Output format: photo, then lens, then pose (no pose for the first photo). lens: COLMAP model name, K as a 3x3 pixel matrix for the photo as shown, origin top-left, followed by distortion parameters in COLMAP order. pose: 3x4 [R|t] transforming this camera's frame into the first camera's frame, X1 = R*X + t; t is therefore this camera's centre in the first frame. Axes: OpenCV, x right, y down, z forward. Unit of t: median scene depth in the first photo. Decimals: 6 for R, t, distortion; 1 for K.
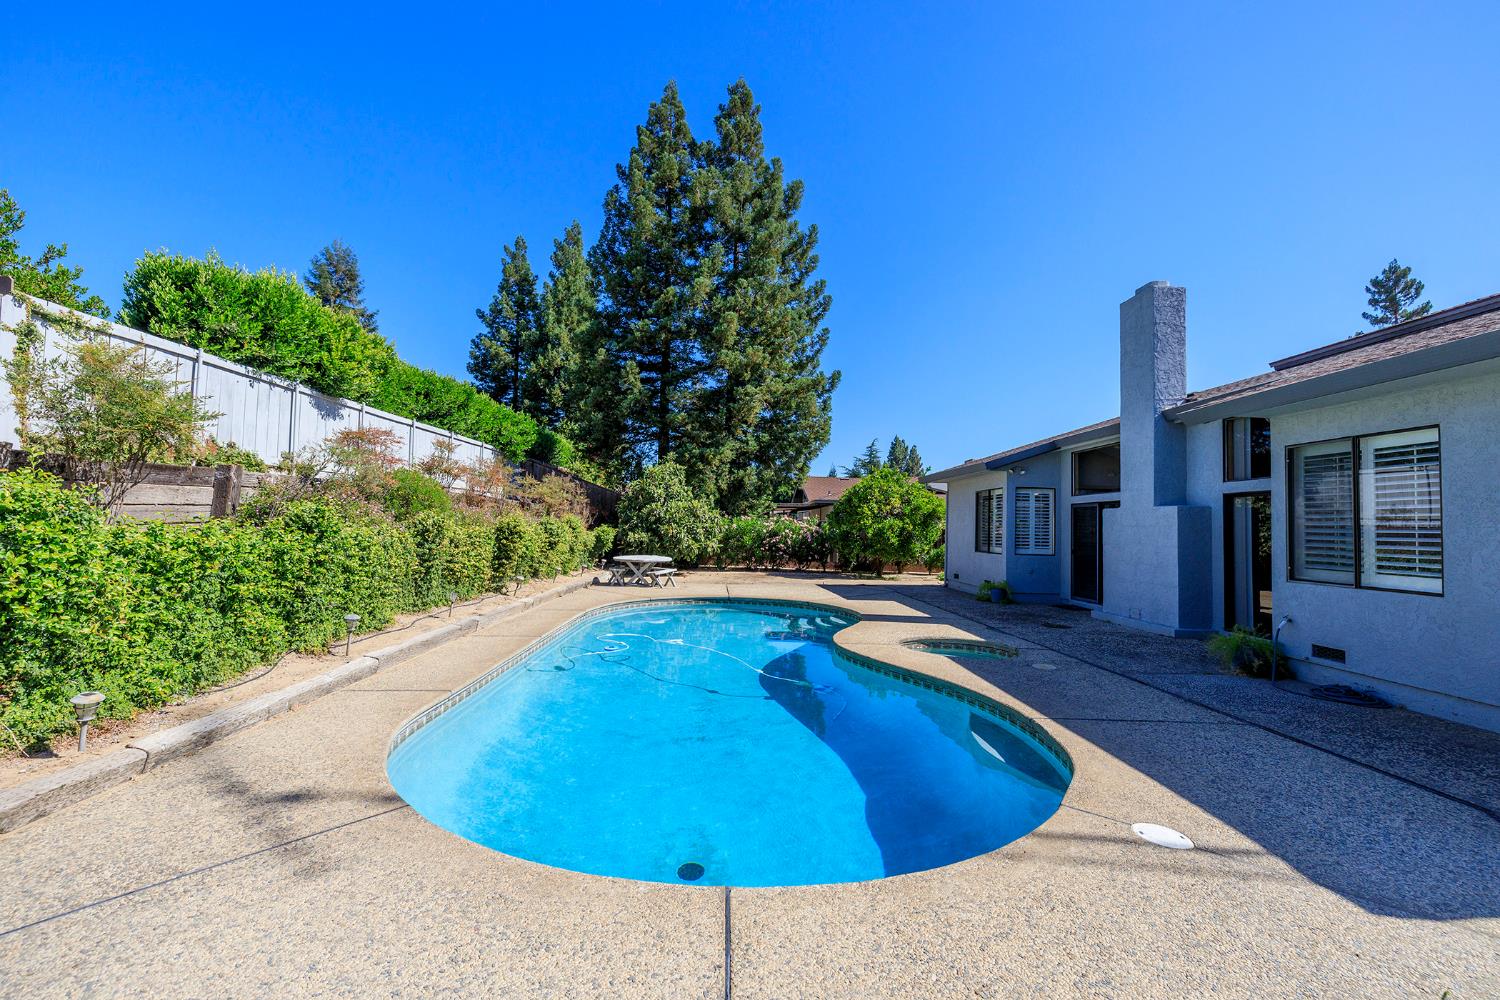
lens RADIAL K [[626.9, 0, 741.5], [0, 626.9, 495.1], [0, 0, 1]] dist [0.000038, 0.000604]
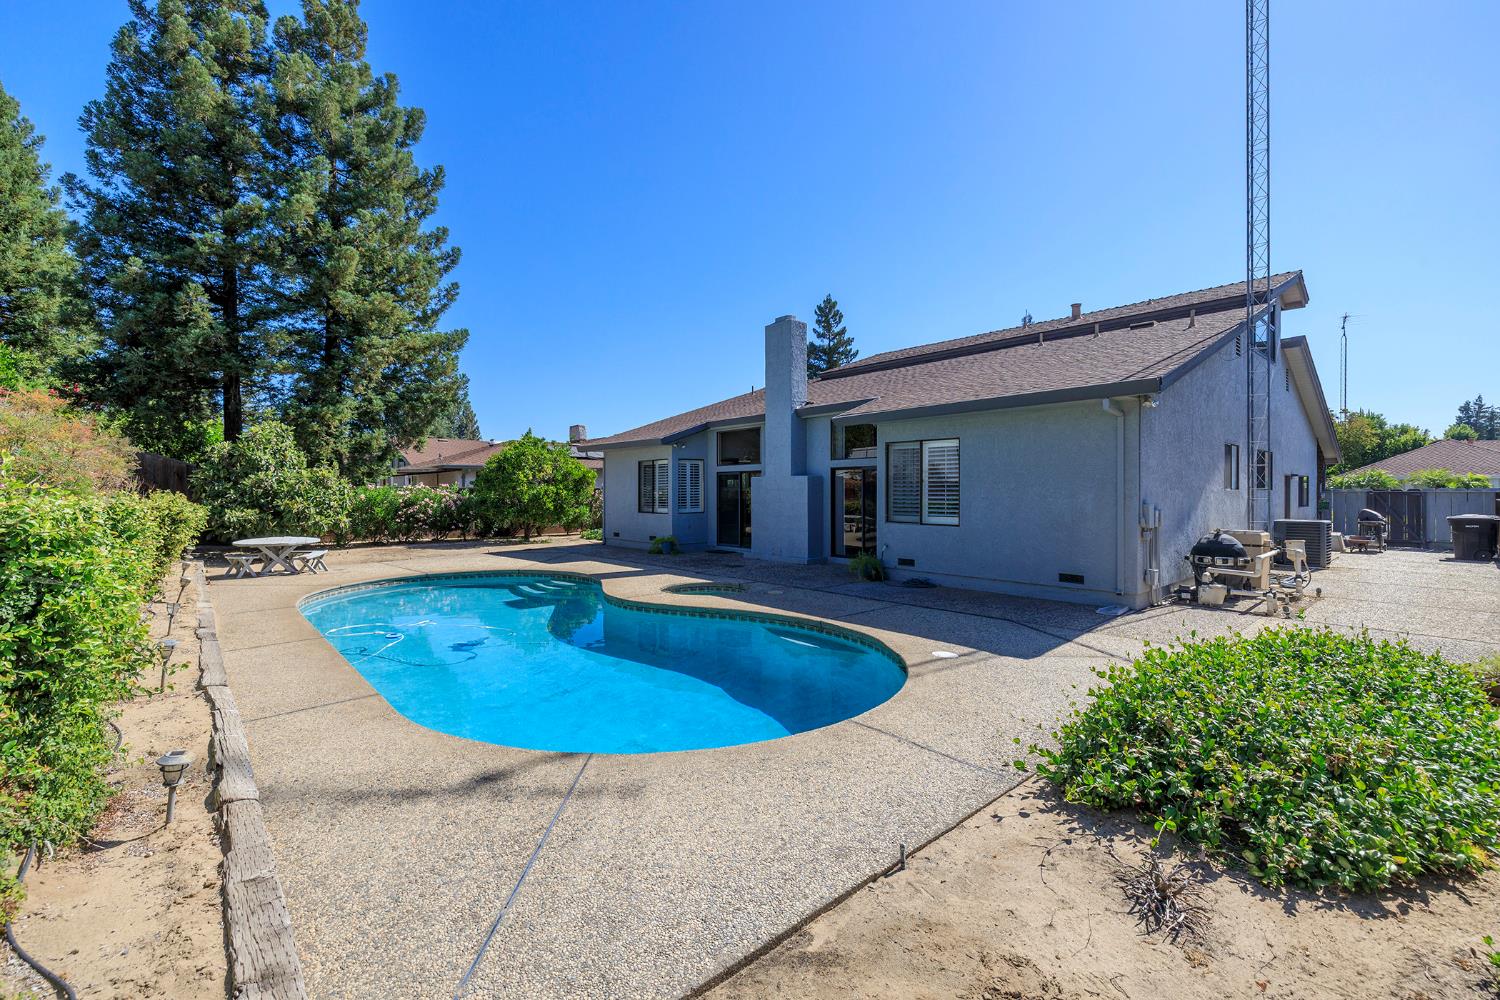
lens RADIAL K [[626.9, 0, 741.5], [0, 626.9, 495.1], [0, 0, 1]] dist [0.000038, 0.000604]
pose [[0.770290, -0.033766, 0.636799, -0.178351], [-0.008836, 0.997936, 0.063604, -0.014757], [-0.637633, -0.054620, 0.768402, -0.016810]]
